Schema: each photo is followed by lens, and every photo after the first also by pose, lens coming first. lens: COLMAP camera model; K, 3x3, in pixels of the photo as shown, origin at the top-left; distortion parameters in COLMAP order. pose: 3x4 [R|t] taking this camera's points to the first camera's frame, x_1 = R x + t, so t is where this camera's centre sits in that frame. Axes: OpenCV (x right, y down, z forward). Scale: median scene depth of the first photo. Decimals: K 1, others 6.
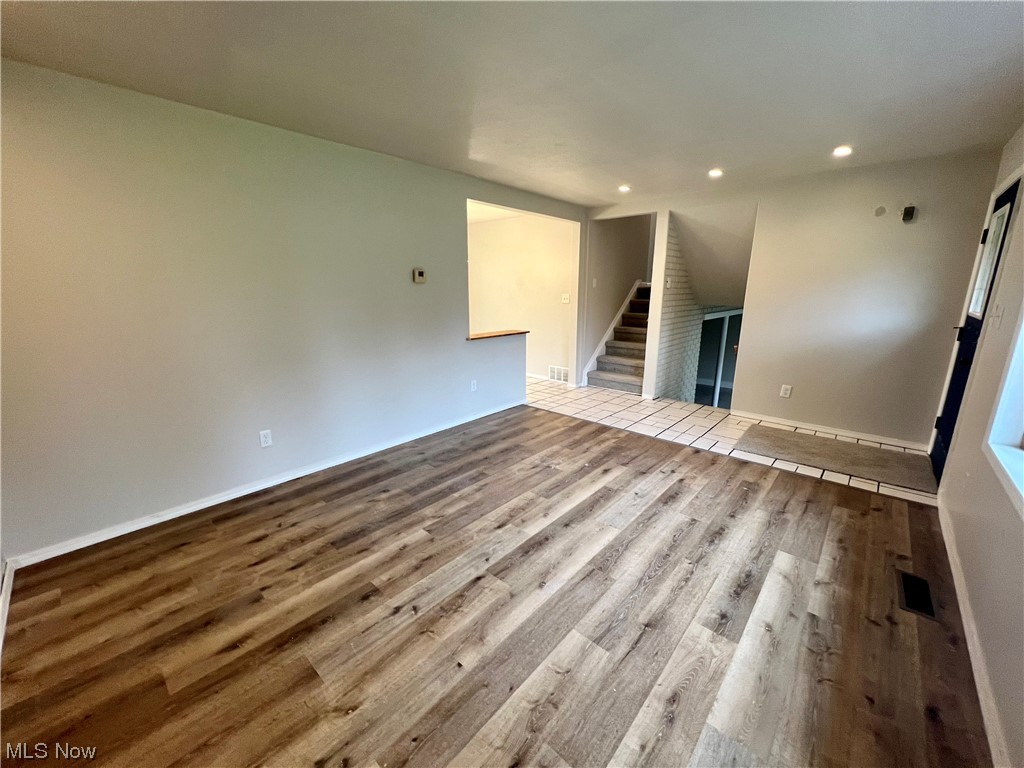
lens RADIAL K [[407.5, 0, 512.5], [0, 407.5, 382.3], [0, 0, 1]] dist [-0.000215, -0.000651]
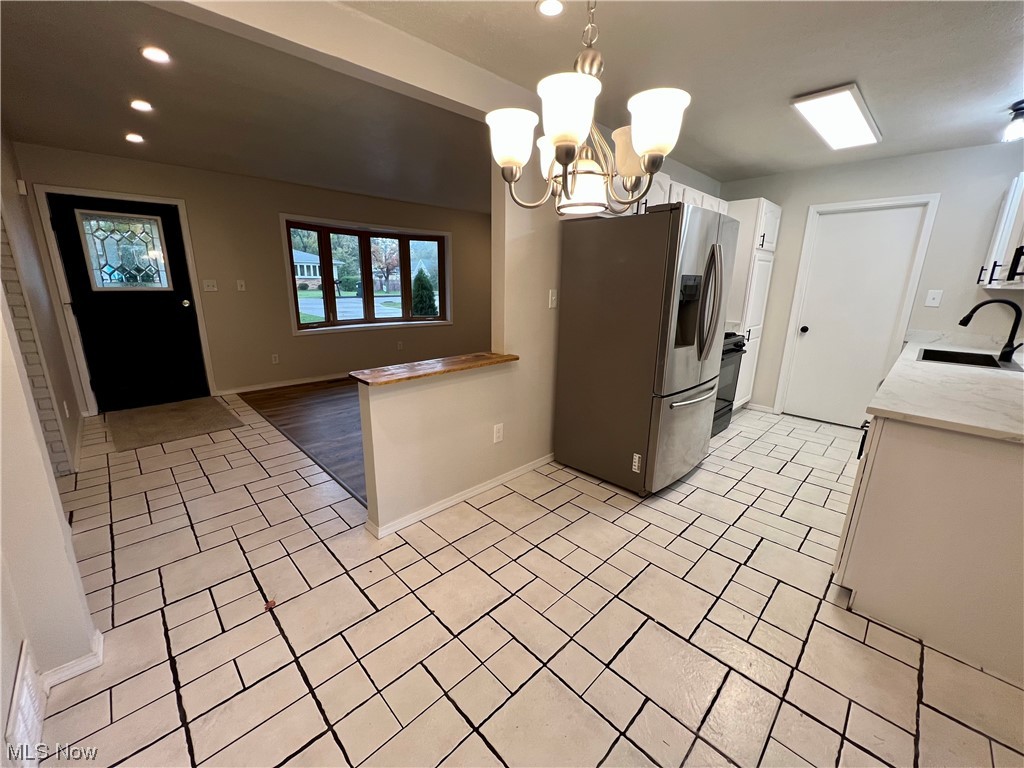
lens RADIAL K [[407.5, 0, 513.3], [0, 407.5, 384.0], [0, 0, 1]] dist [-0.000215, -0.000651]
pose [[-0.998075, -0.029292, 0.054666, -0.280329], [-0.000610, 0.886030, 0.463628, -0.574048], [-0.062016, 0.462702, -0.884342, 2.516281]]
